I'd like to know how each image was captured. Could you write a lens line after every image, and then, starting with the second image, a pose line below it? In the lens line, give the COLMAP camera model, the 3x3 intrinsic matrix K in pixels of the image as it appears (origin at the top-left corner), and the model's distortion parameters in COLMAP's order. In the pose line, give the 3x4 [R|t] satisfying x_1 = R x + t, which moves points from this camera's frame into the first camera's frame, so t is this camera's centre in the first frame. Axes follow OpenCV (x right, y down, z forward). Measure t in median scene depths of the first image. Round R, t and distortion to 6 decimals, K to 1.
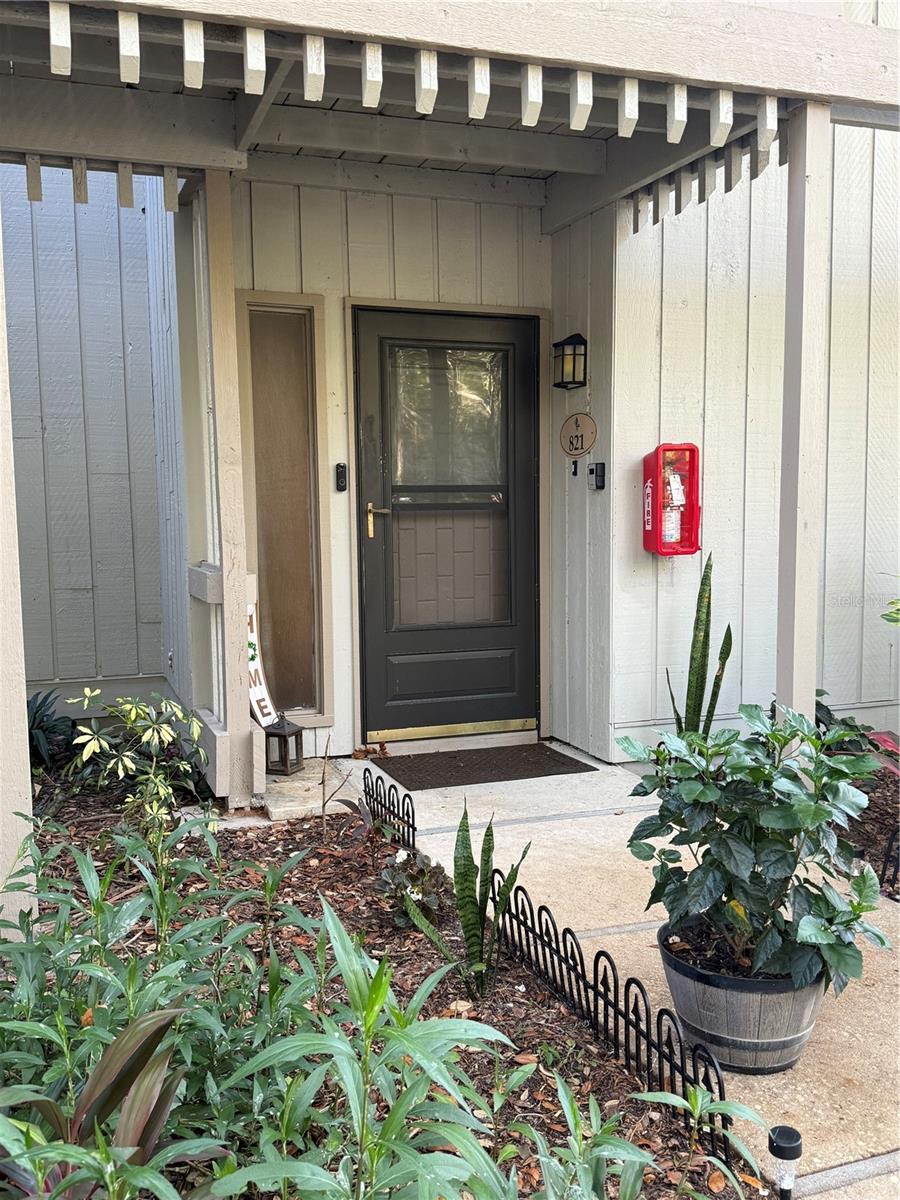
lens RADIAL K [[1085.5, 0, 449.7], [0, 1085.5, 600.3], [0, 0, 1]] dist [-0.003021, -0.000290]
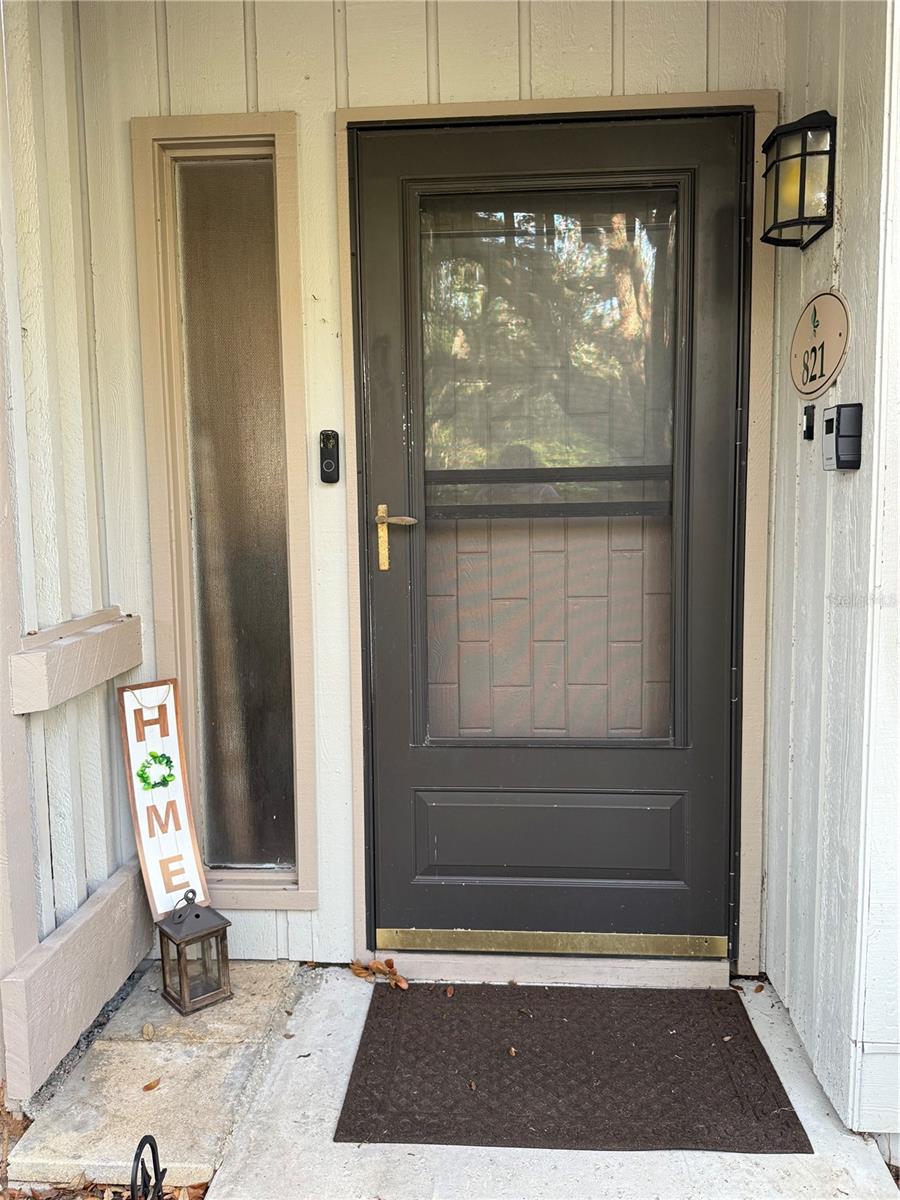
lens RADIAL K [[942.6, 0, 449.7], [0, 942.6, 602.7], [0, 0, 1]] dist [-0.007631, -0.007391]
pose [[0.906365, 0.036982, -0.420874, 0.149961], [-0.029174, 0.999262, 0.024978, -0.054442], [0.421487, -0.010361, 0.906775, 0.599901]]
